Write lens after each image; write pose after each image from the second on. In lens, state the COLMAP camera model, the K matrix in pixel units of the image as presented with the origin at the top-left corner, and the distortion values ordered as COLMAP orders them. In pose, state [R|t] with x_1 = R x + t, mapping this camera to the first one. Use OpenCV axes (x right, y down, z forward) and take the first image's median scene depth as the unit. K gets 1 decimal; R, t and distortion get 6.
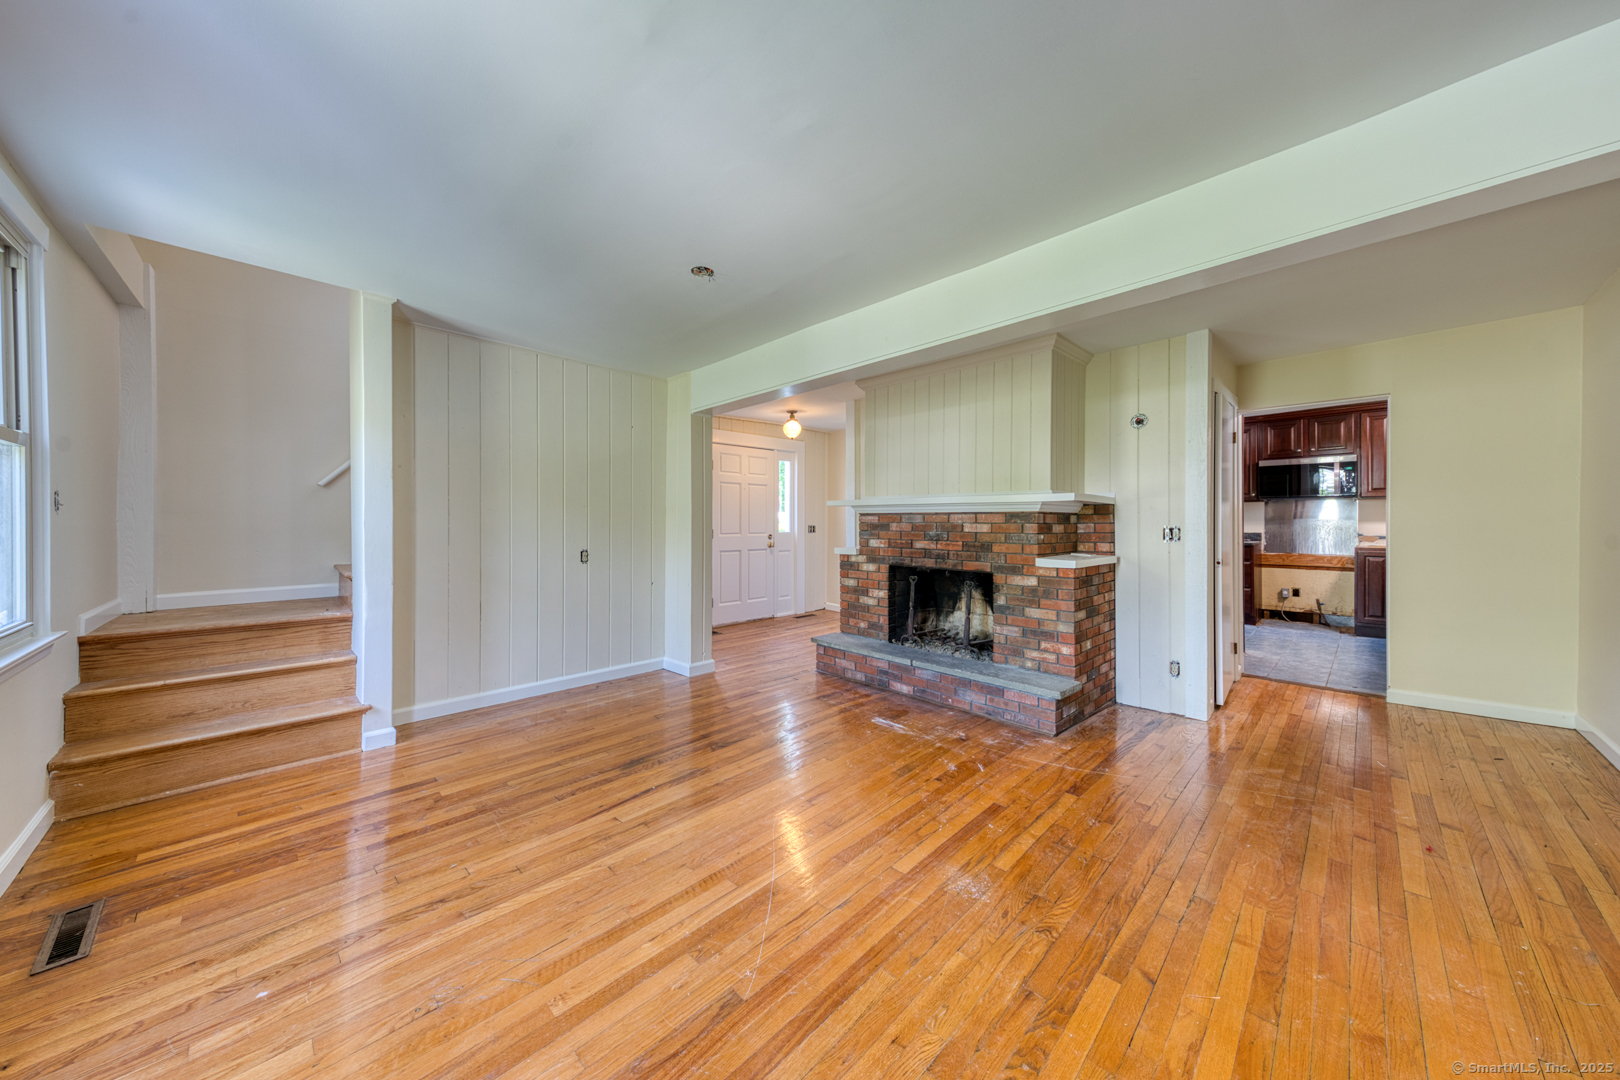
lens RADIAL K [[556.4, 0, 813.8], [0, 556.4, 526.9], [0, 0, 1]] dist [0.002460, 0.000006]
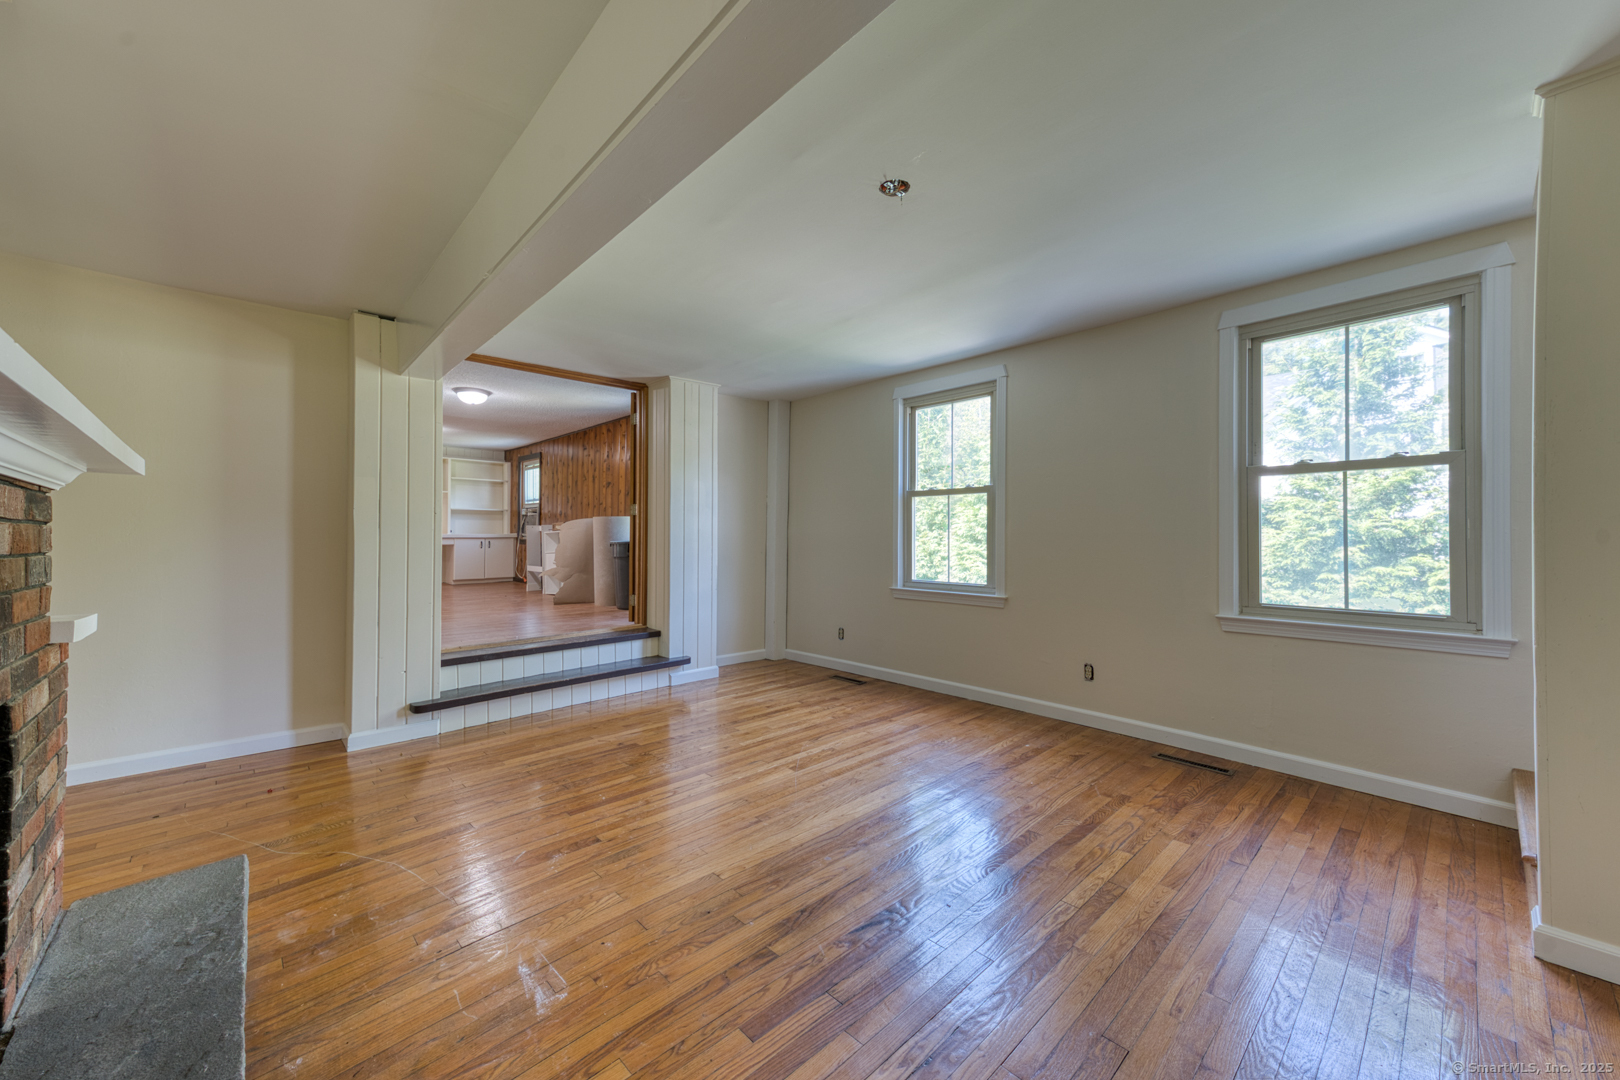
lens RADIAL K [[646.1, 0, 803.4], [0, 646.1, 539.0], [0, 0, 1]] dist [0.000334, 0.000051]
pose [[-0.998707, -0.002913, 0.050756, -0.078648], [-0.002601, 0.999977, 0.006219, 0.002379], [-0.050773, 0.006079, -0.998692, 1.195794]]
